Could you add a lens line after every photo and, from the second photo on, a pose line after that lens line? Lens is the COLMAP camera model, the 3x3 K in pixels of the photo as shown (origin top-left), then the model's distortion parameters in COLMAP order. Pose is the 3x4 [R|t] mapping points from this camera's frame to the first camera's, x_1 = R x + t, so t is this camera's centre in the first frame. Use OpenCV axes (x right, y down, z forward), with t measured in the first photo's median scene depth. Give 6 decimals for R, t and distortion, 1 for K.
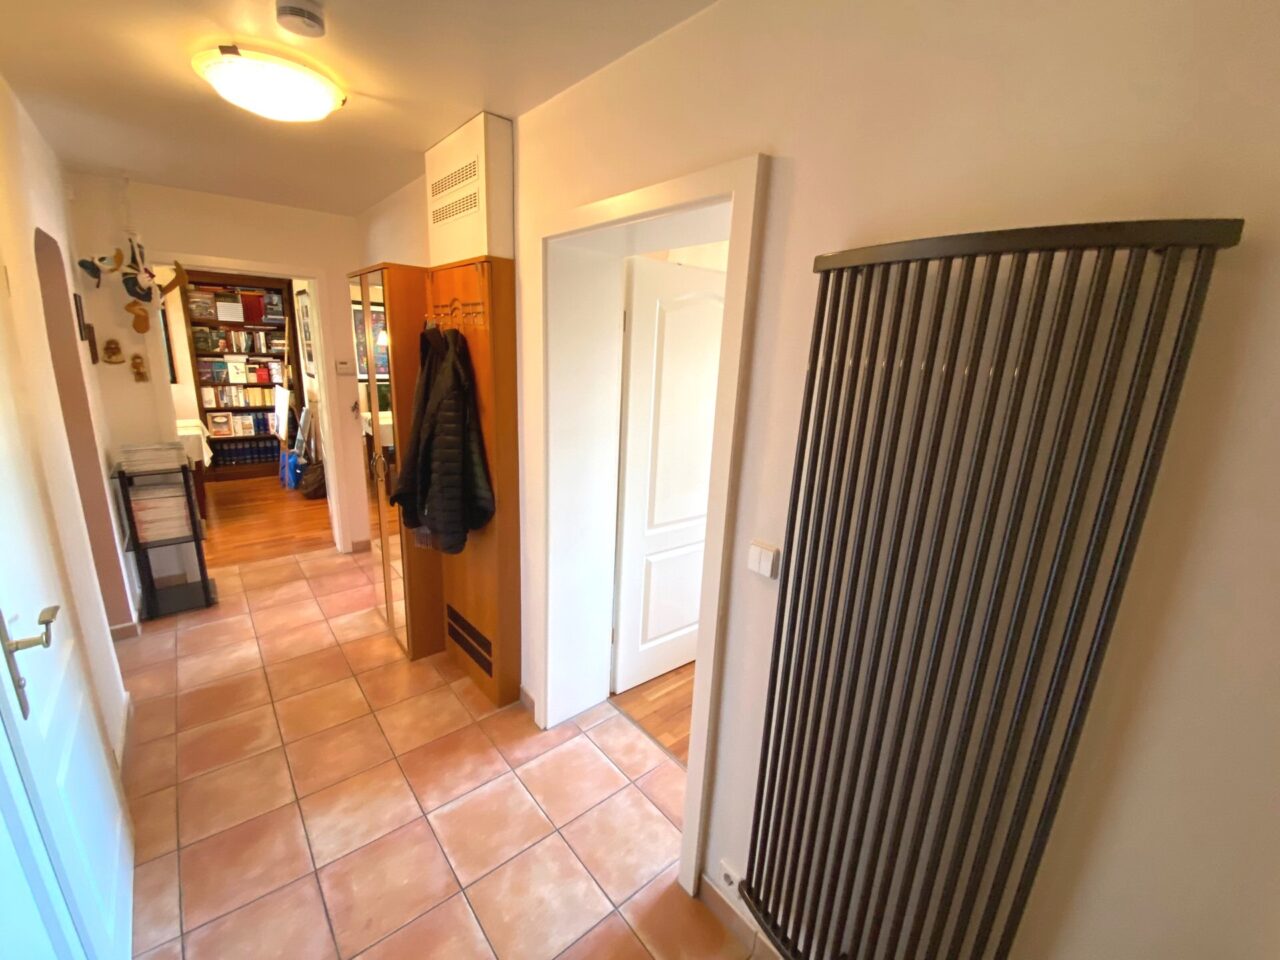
lens RADIAL K [[521.1, 0, 644.8], [0, 521.1, 479.7], [0, 0, 1]] dist [-0.026807, -0.000718]
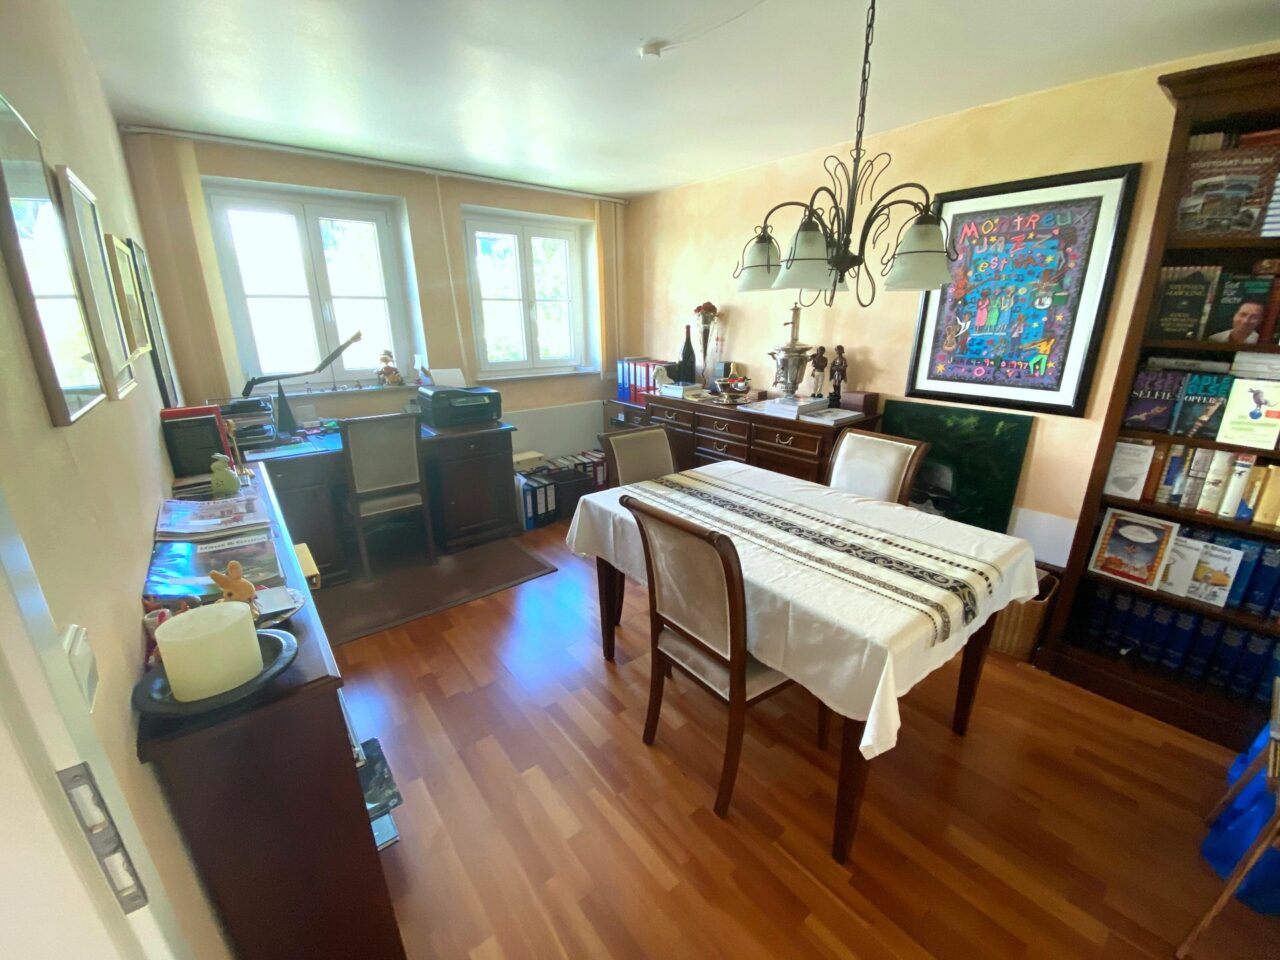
lens RADIAL K [[521.1, 0, 645.2], [0, 521.1, 481.6], [0, 0, 1]] dist [-0.026807, -0.000718]
pose [[-0.032589, 0.255206, -0.966337, -0.492949], [-0.240199, 0.936515, 0.255430, -0.160592], [0.970176, 0.240438, 0.030781, 0.654490]]
